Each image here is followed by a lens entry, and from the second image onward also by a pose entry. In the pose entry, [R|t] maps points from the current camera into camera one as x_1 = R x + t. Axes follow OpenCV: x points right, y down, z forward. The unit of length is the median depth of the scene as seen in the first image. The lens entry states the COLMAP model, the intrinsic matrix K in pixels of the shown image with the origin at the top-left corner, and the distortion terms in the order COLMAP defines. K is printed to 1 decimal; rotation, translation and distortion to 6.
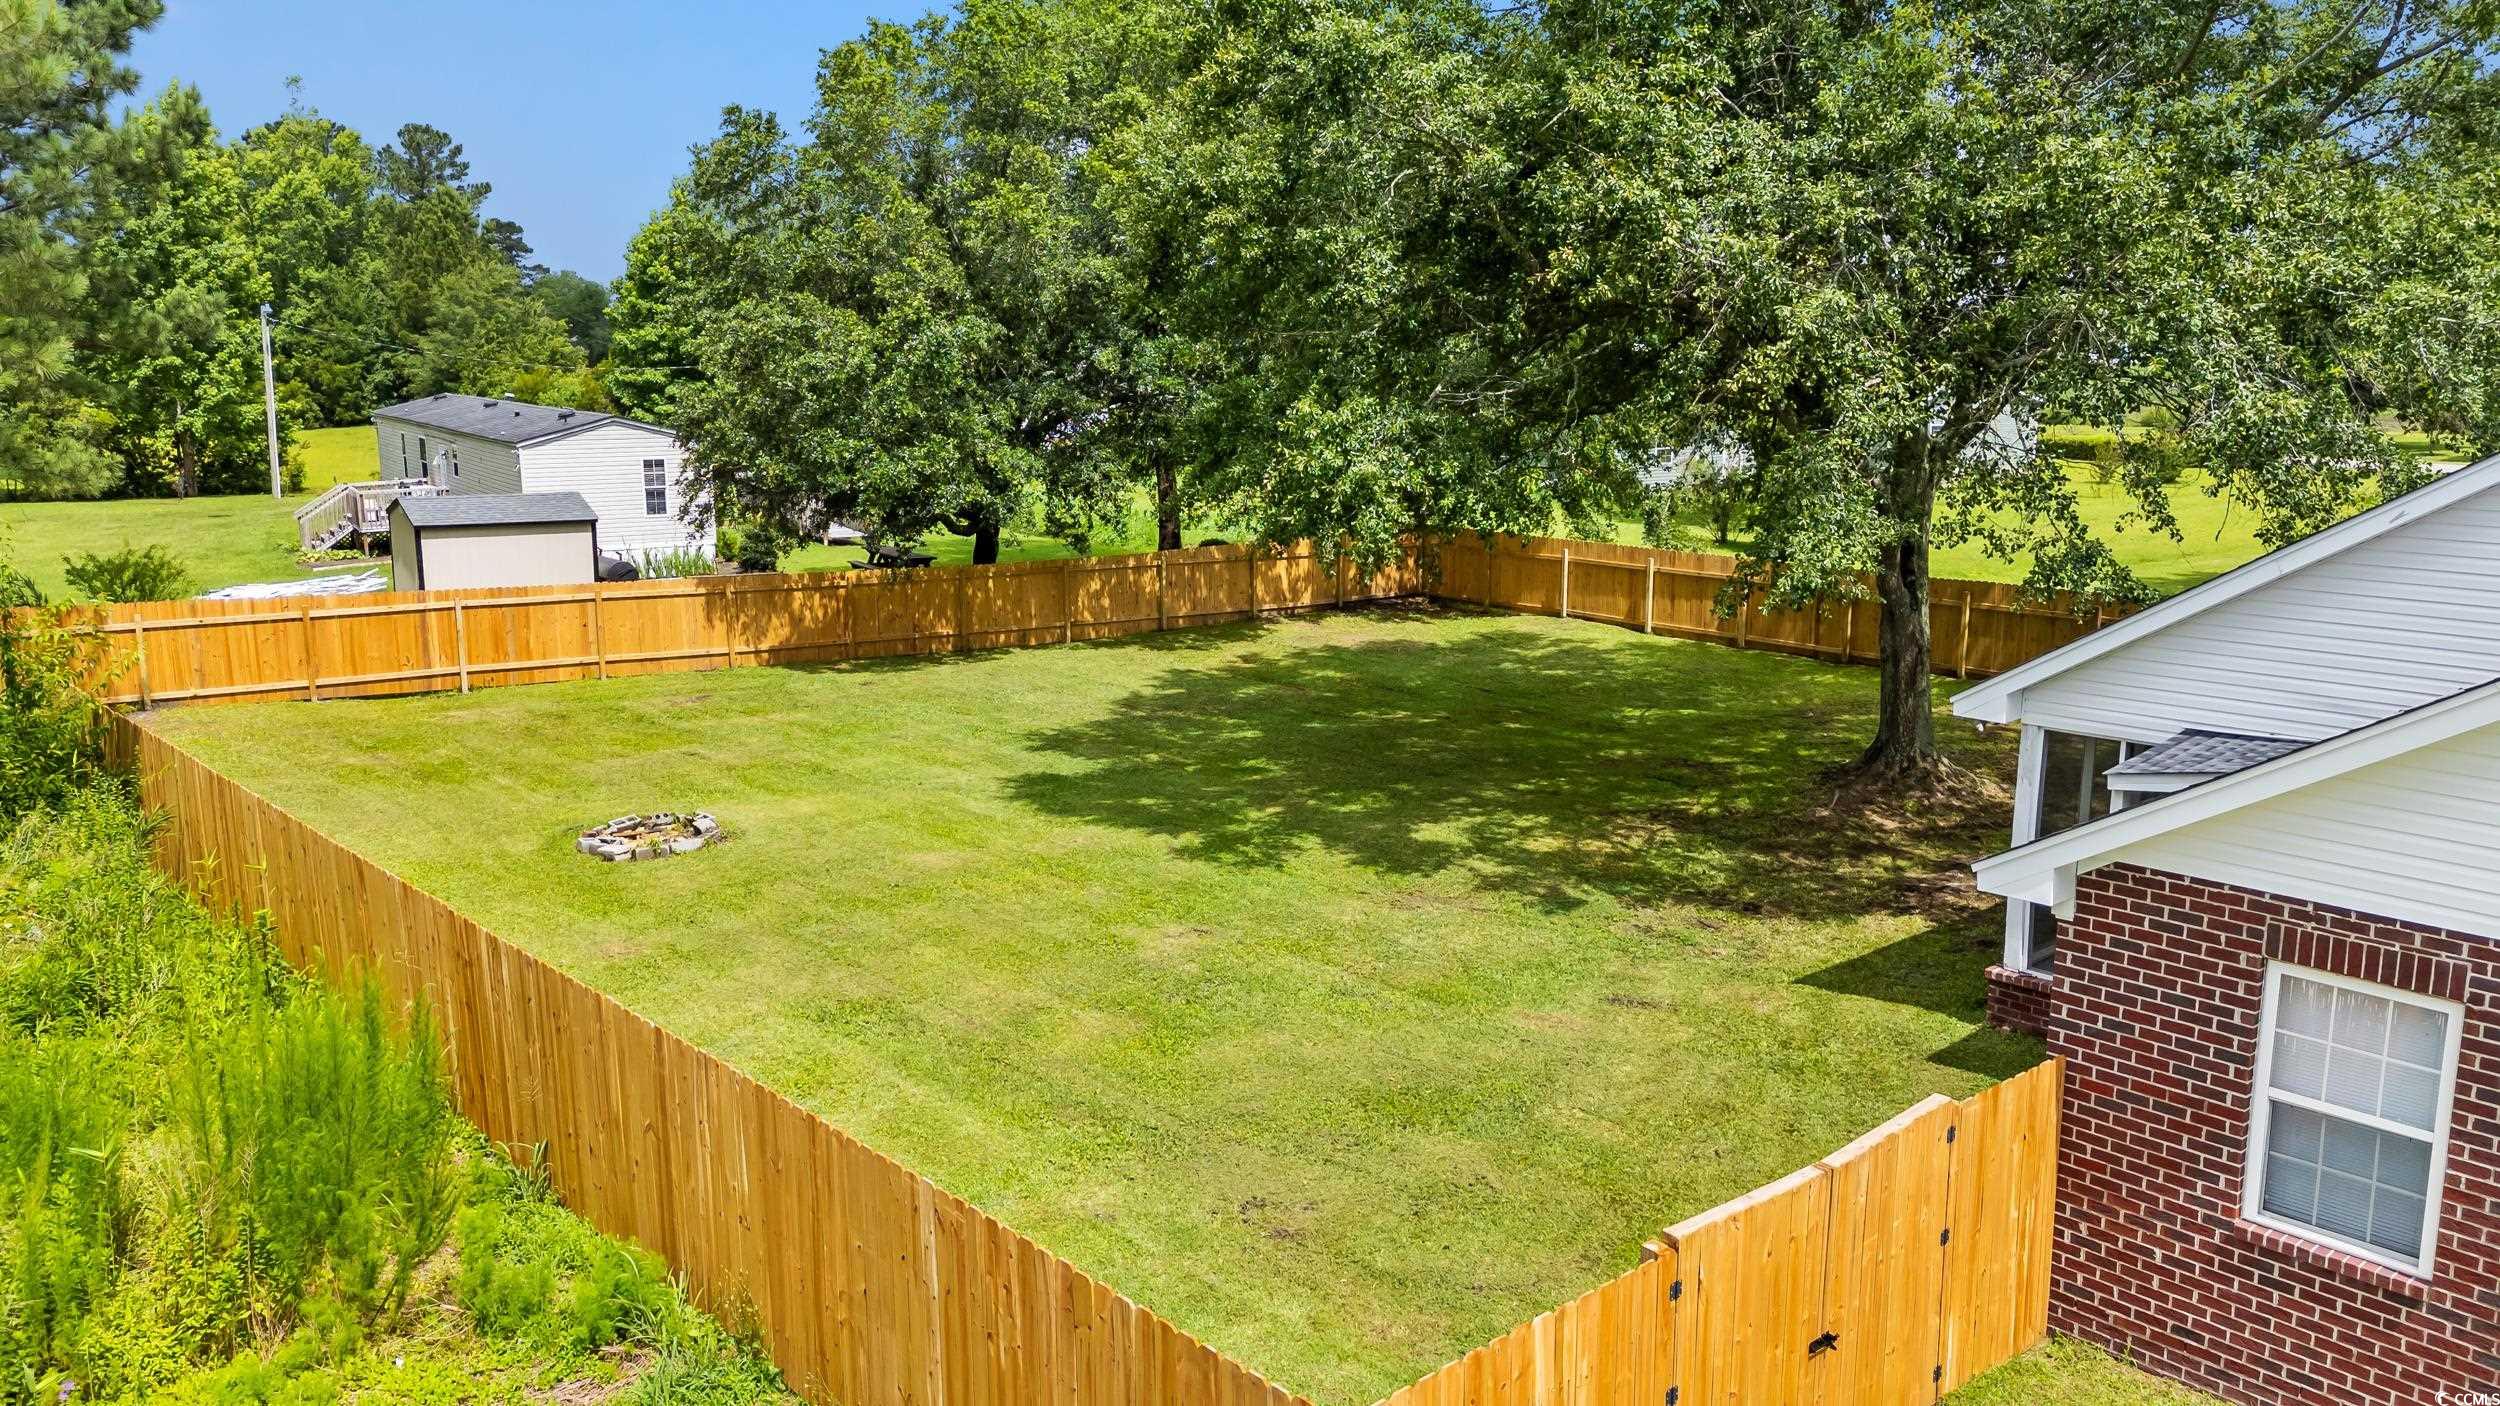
lens RADIAL K [[1967.5, 0, 1250.0], [0, 1967.5, 703.0], [0, 0, 1]] dist [0.058577, -0.009451]
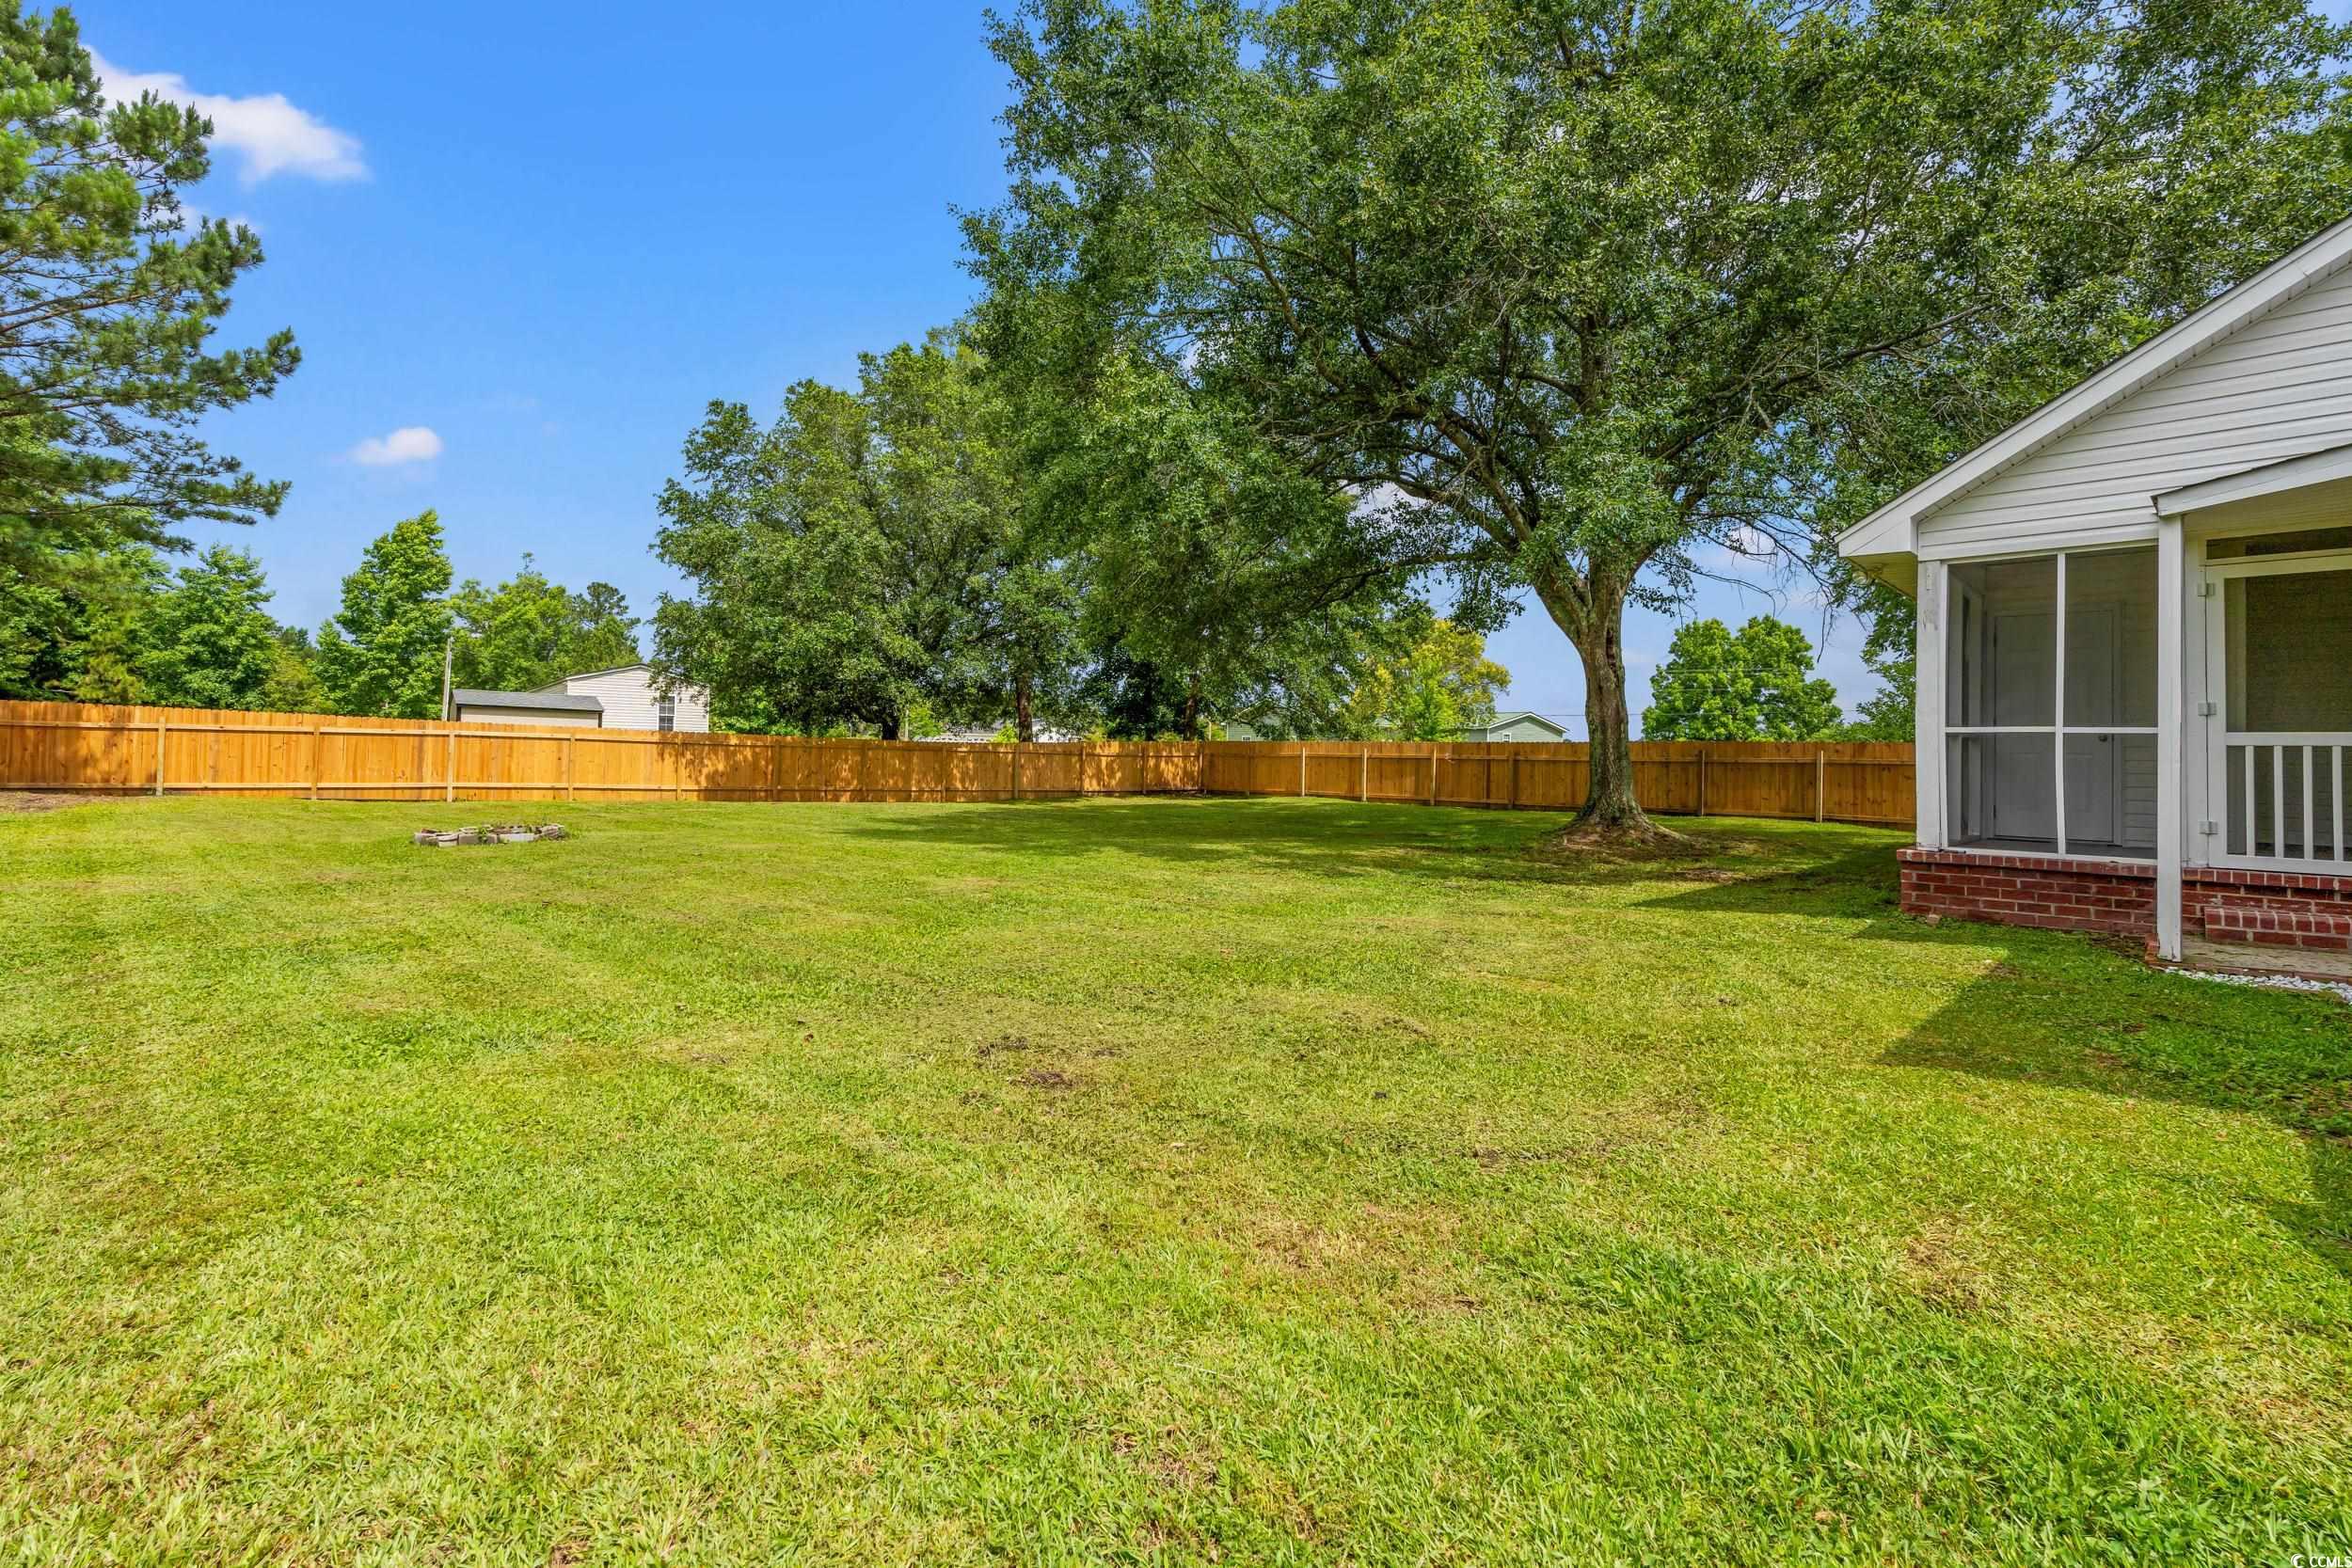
lens RADIAL K [[1084.8, 0, 1178.0], [0, 1084.8, 744.8], [0, 0, 1]] dist [-0.001077, -0.000311]
pose [[0.996630, 0.024444, 0.078296, 0.010203], [-0.007766, 0.978396, -0.206593, 0.097507], [-0.081654, 0.205289, 0.975289, 0.286172]]
